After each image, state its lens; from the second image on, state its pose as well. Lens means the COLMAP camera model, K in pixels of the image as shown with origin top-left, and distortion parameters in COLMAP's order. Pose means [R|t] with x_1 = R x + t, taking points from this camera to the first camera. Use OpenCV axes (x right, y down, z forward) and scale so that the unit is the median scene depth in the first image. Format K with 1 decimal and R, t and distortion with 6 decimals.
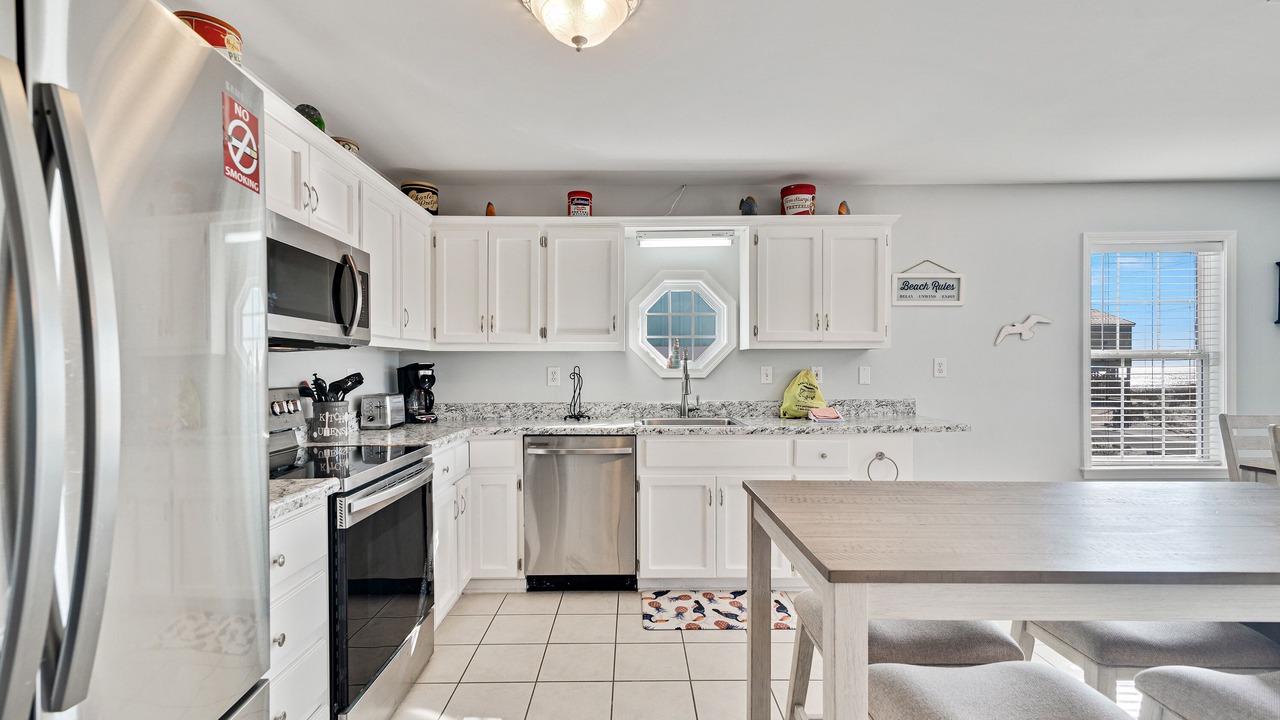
lens RADIAL K [[585.2, 0, 626.1], [0, 585.2, 366.0], [0, 0, 1]] dist [0.021009, -0.003211]
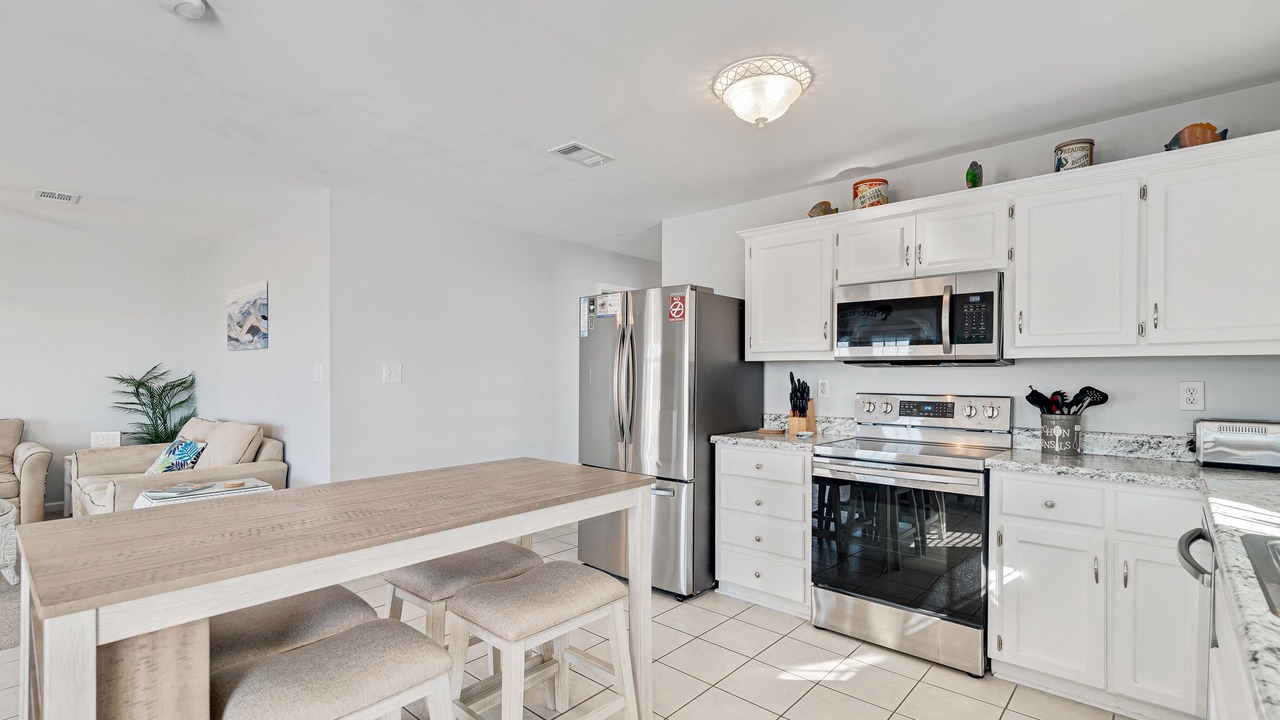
lens RADIAL K [[585.2, 0, 625.7], [0, 585.2, 378.4], [0, 0, 1]] dist [0.021009, -0.003211]
pose [[-0.678403, 0.009168, -0.734632, 0.520734], [0.002001, 0.999941, 0.010631, -0.009117], [0.734687, 0.005742, -0.678382, 0.821853]]
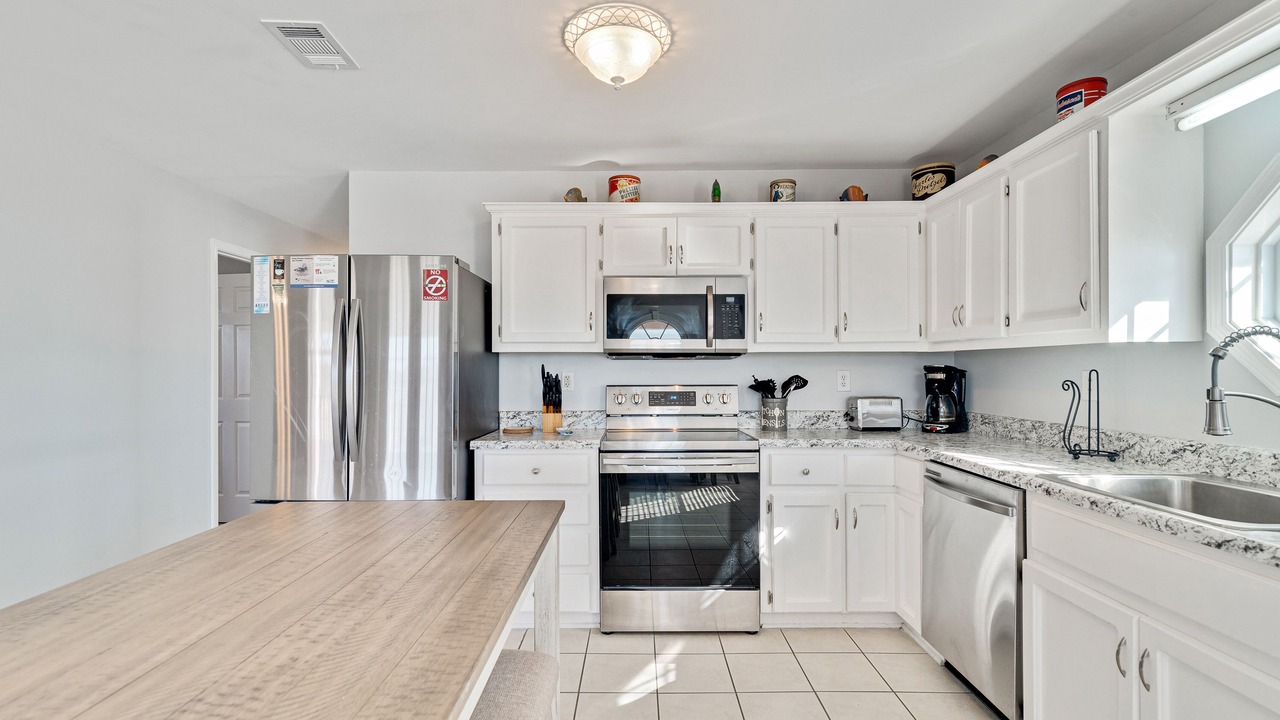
lens RADIAL K [[585.2, 0, 635.6], [0, 585.2, 364.6], [0, 0, 1]] dist [0.021009, -0.003211]
pose [[-0.009293, -0.002523, -0.999954, 0.516779], [0.005872, 0.999979, -0.002578, -0.005836], [0.999940, -0.005895, -0.009278, 0.523538]]
